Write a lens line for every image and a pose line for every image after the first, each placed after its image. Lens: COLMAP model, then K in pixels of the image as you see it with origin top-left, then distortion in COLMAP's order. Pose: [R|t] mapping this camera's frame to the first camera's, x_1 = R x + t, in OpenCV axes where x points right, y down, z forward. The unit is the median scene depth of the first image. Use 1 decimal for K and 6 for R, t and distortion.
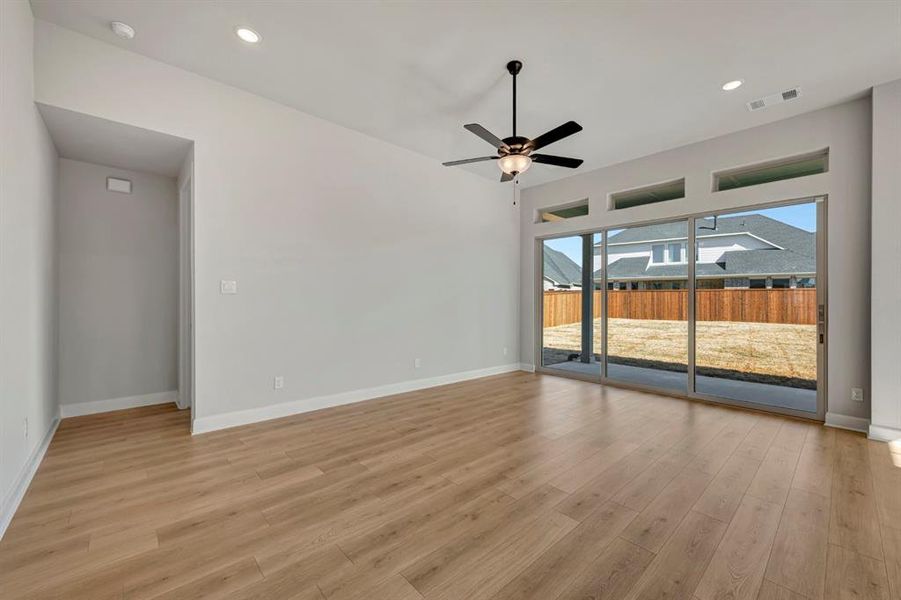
lens RADIAL K [[359.3, 0, 455.0], [0, 359.3, 300.2], [0, 0, 1]] dist [0.001196, -0.000231]
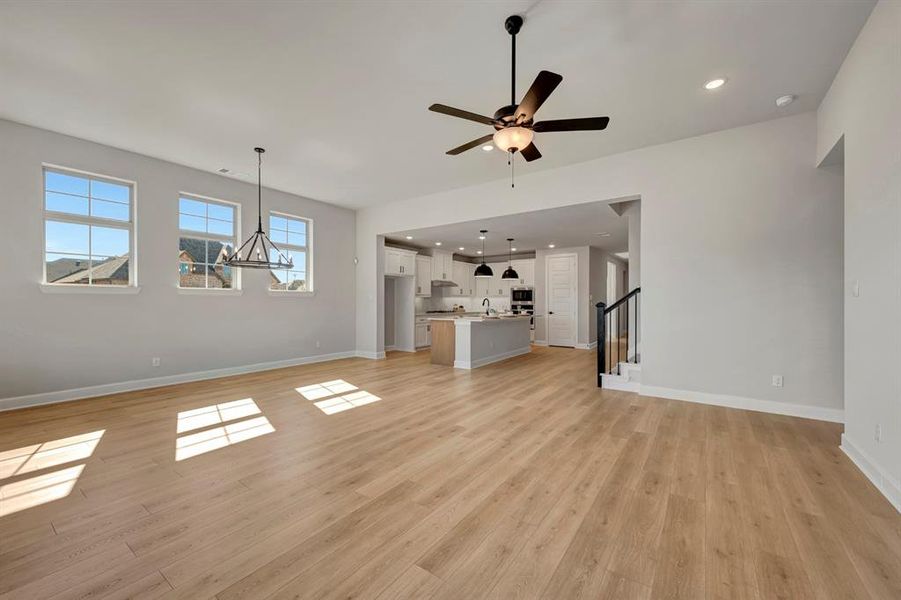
lens RADIAL K [[352.4, 0, 452.9], [0, 352.4, 300.2], [0, 0, 1]] dist [0.000080, -0.000017]
pose [[-0.978799, -0.010509, -0.204552, 0.368441], [-0.009775, 0.999942, -0.004597, 0.004569], [0.204588, -0.002500, -0.978845, 1.389572]]
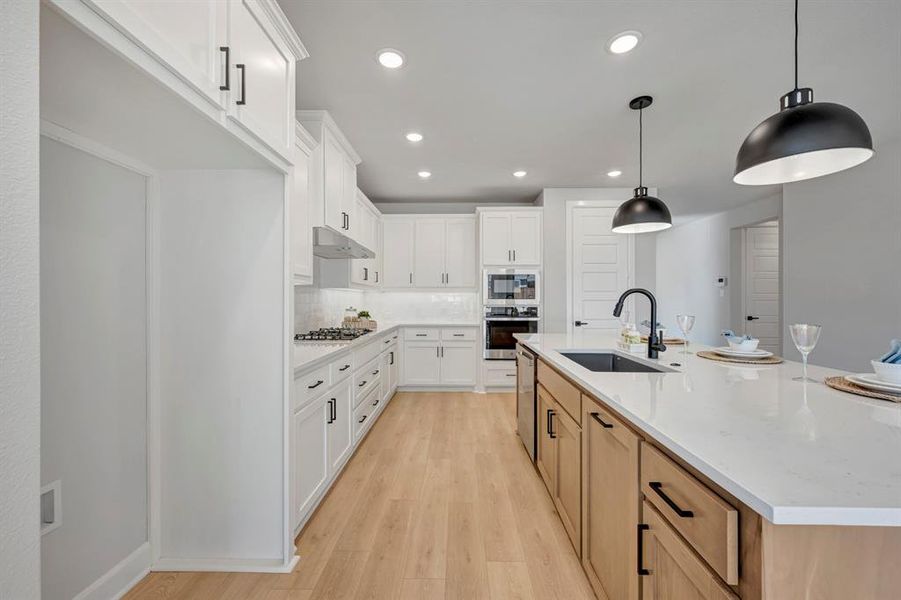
lens RADIAL K [[356.5, 0, 454.5], [0, 356.5, 299.9], [0, 0, 1]] dist [0.000812, -0.000082]
pose [[-0.690289, -0.006483, -0.723505, 0.324409], [-0.004992, 0.999979, -0.004198, 0.004072], [0.723517, 0.000715, -0.690307, -0.370902]]
